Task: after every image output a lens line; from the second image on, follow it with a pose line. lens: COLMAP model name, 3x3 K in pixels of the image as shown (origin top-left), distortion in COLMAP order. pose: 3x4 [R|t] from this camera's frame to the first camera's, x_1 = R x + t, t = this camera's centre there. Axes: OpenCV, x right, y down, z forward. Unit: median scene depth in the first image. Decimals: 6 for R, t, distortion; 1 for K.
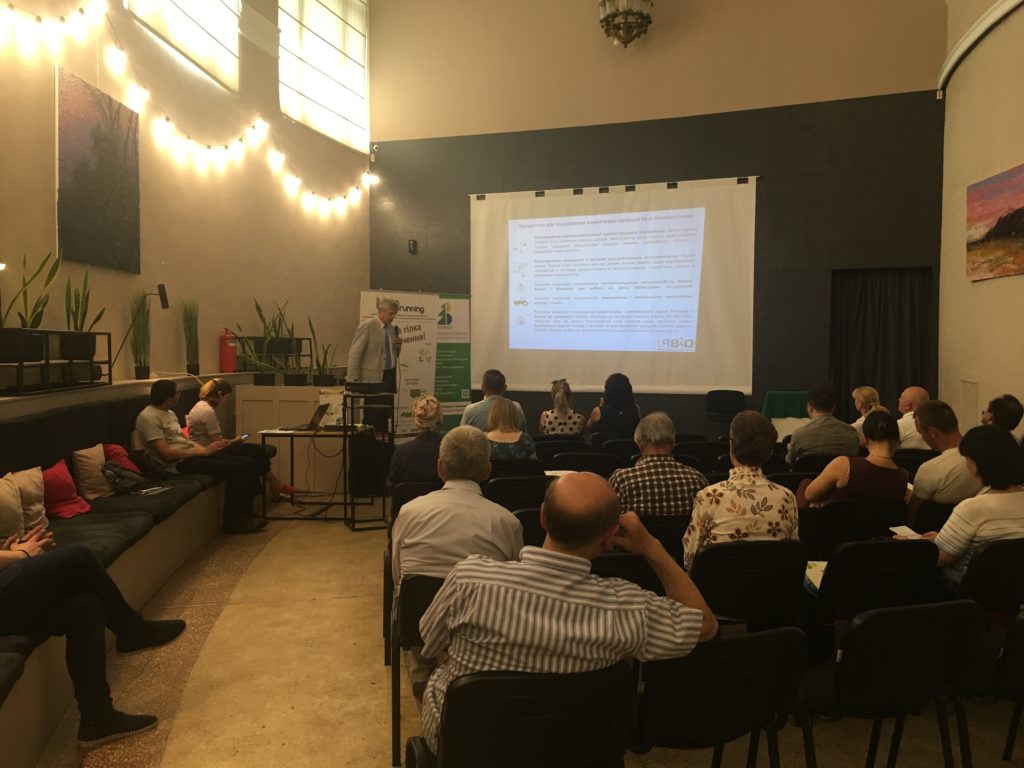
lens RADIAL K [[883.8, 0, 512.2], [0, 883.8, 390.0], [0, 0, 1]] dist [0.080689, -0.122112]
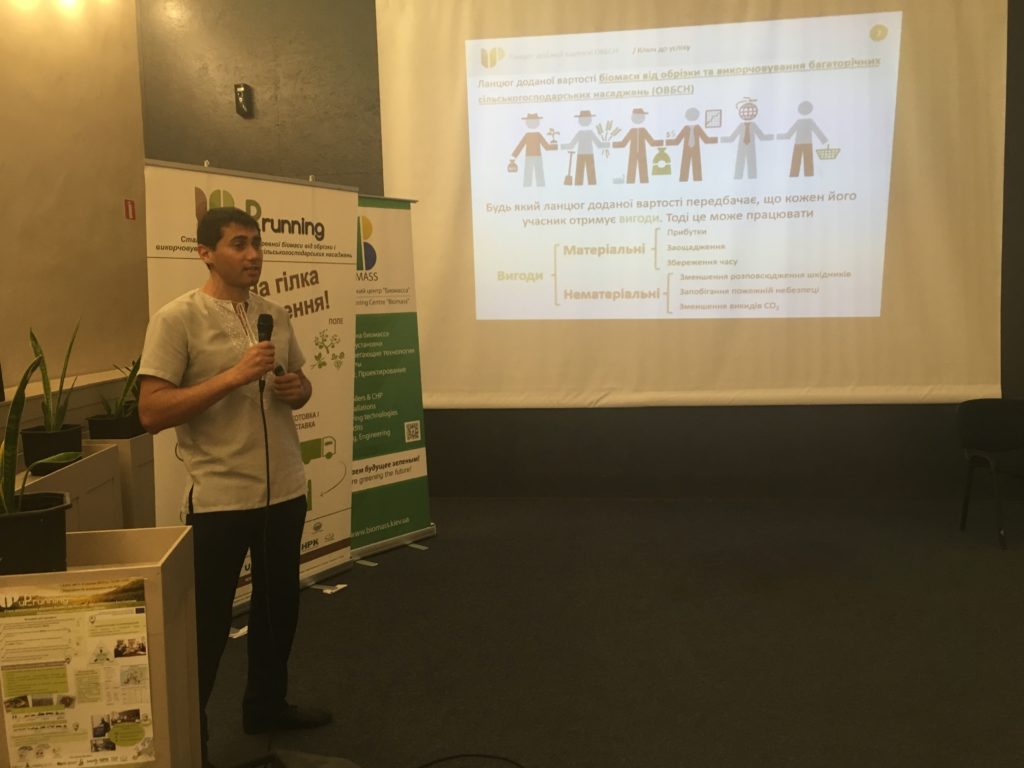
lens RADIAL K [[883.8, 0, 513.9], [0, 883.8, 387.6], [0, 0, 1]] dist [0.080689, -0.122112]
pose [[0.967097, -0.051279, 0.249185, -0.112503], [0.038002, 0.997604, 0.057804, -0.040165], [-0.251552, -0.046432, 0.966729, 0.577190]]
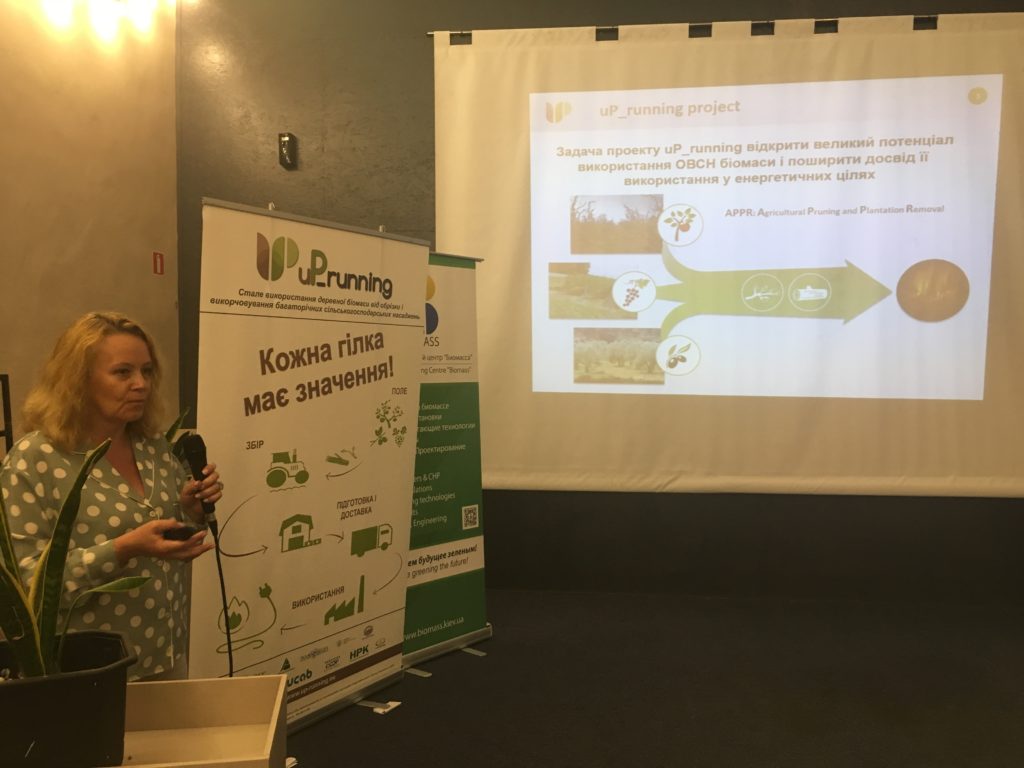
lens RADIAL K [[883.8, 0, 515.5], [0, 883.8, 385.5], [0, 0, 1]] dist [0.080689, -0.122112]
pose [[0.965289, -0.007908, 0.261063, -0.133940], [0.014456, 0.999627, -0.023172, -0.043128], [-0.260783, 0.026141, 0.965044, 0.632795]]
